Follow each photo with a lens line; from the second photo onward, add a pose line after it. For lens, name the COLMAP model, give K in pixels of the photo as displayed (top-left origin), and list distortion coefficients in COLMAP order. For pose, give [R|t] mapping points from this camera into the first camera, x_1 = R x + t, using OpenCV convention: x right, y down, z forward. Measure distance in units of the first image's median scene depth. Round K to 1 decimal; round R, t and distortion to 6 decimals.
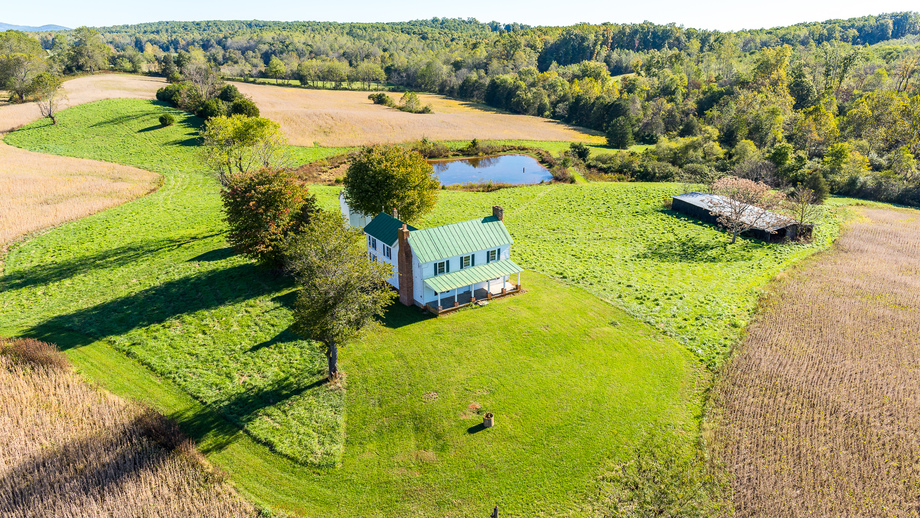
lens RADIAL K [[608.8, 0, 462.7], [0, 608.8, 257.9], [0, 0, 1]] dist [0.002245, -0.004550]
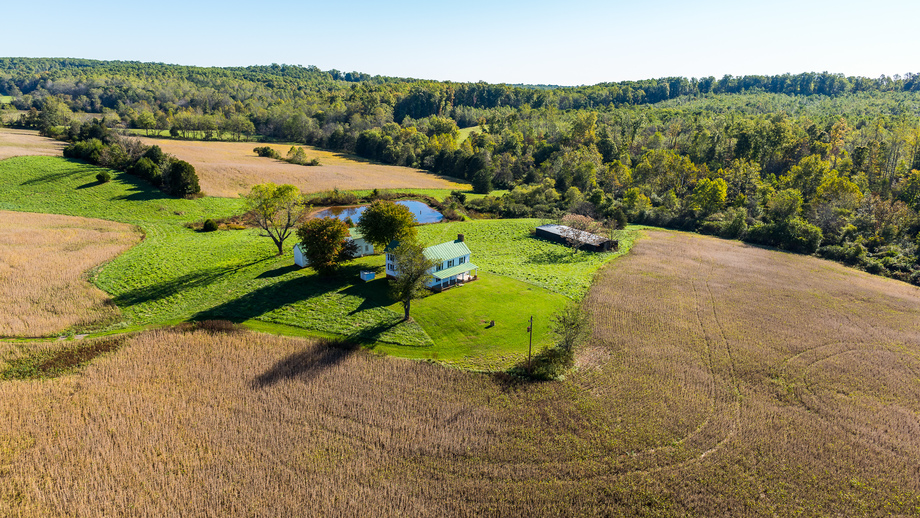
lens RADIAL K [[608.8, 0, 462.7], [0, 608.8, 257.9], [0, 0, 1]] dist [0.002245, -0.004550]
pose [[0.965366, -0.047091, 0.256616, -0.094699], [0.063572, 0.996388, -0.056305, 0.020867], [-0.253037, 0.070668, 0.964872, -0.177291]]
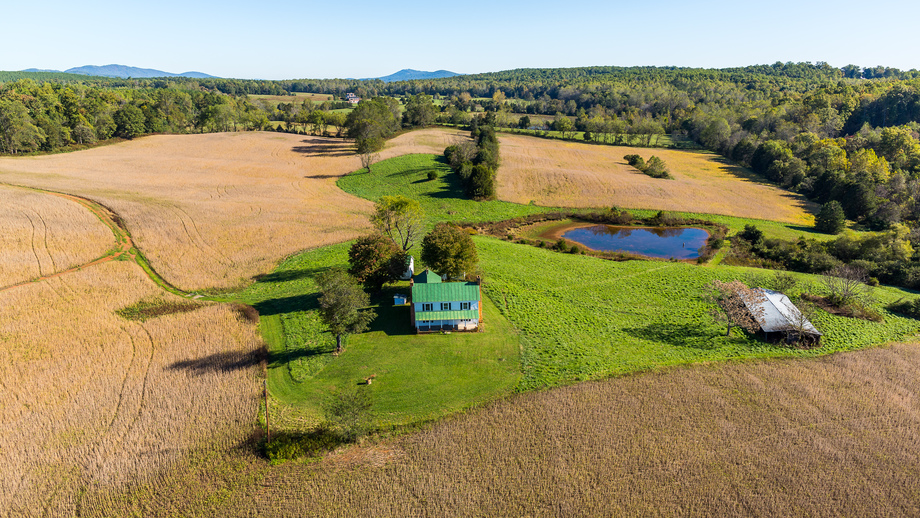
lens RADIAL K [[608.8, 0, 462.7], [0, 608.8, 257.9], [0, 0, 1]] dist [0.002245, -0.004550]
pose [[0.861446, 0.133822, -0.489900, 0.183261], [-0.162722, 0.986531, -0.016650, -0.022799], [0.481074, 0.094061, 0.871619, -0.095568]]
